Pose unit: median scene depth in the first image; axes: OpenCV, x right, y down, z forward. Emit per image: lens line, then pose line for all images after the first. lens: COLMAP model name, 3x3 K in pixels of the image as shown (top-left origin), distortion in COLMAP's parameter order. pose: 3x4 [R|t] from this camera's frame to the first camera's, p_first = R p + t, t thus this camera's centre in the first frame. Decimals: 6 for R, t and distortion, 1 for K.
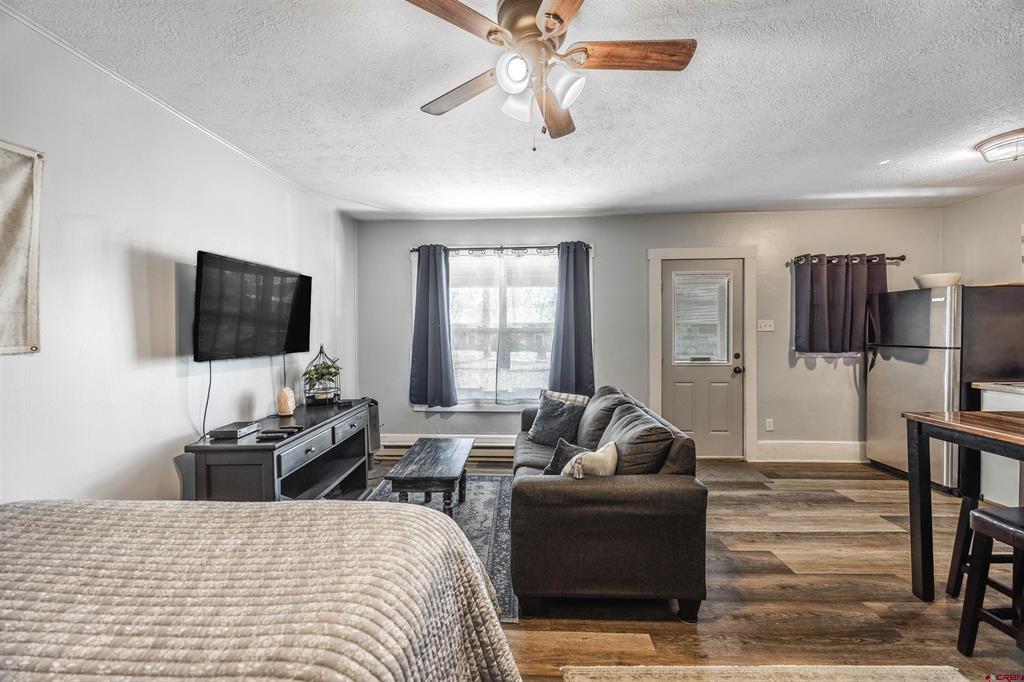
lens RADIAL K [[394.3, 0, 511.4], [0, 394.3, 338.0], [0, 0, 1]] dist [0.000133, 0.000370]
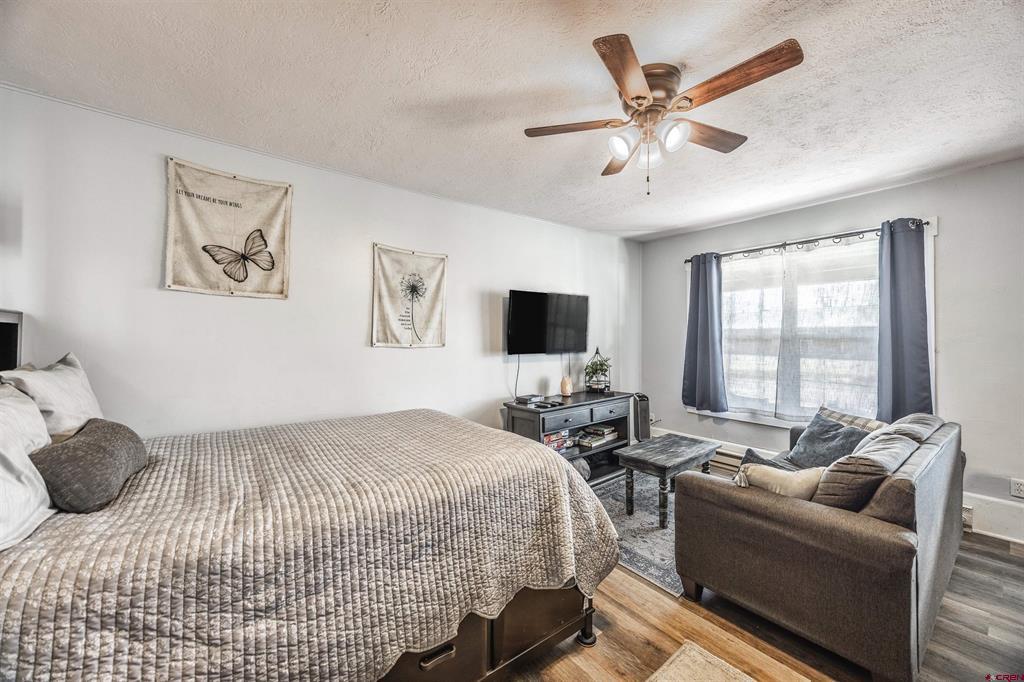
lens RADIAL K [[394.3, 0, 511.4], [0, 394.3, 338.0], [0, 0, 1]] dist [0.000133, 0.000370]
pose [[0.640838, 0.008648, -0.767627, 0.348403], [-0.016027, 0.999869, -0.002115, -0.005466], [0.767509, 0.013658, 0.640893, -0.058890]]
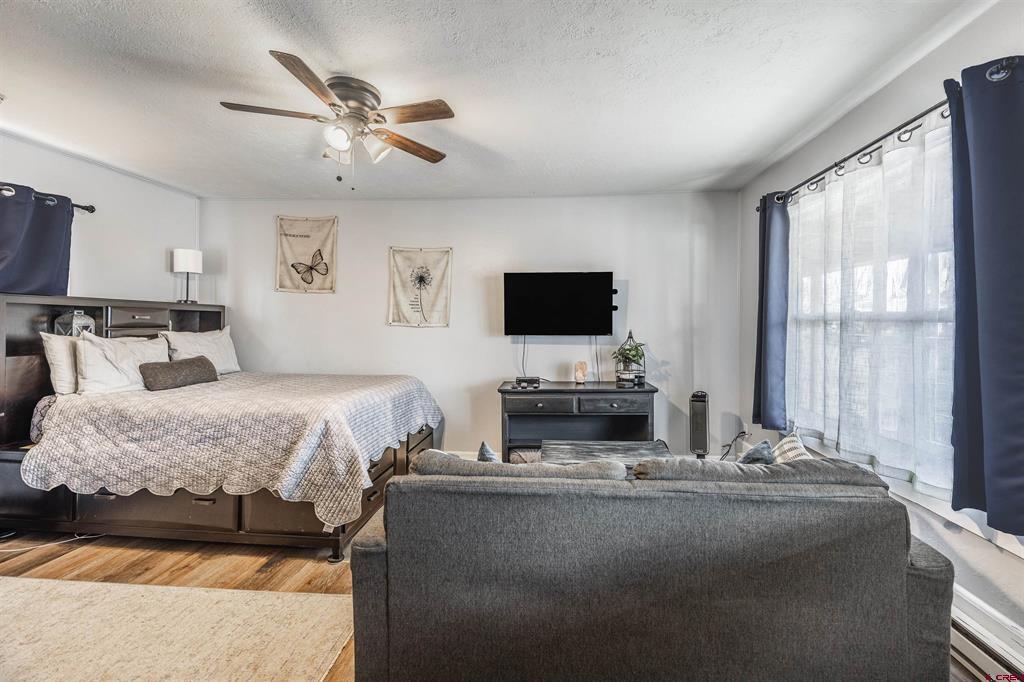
lens RADIAL K [[426.1, 0, 536.9], [0, 426.1, 325.2], [0, 0, 1]] dist [-0.001372, -0.000205]
pose [[-0.031835, 0.012656, -0.999413, 0.737964], [-0.017934, 0.999752, 0.013231, -0.008649], [0.999332, 0.018345, -0.031600, 0.797286]]
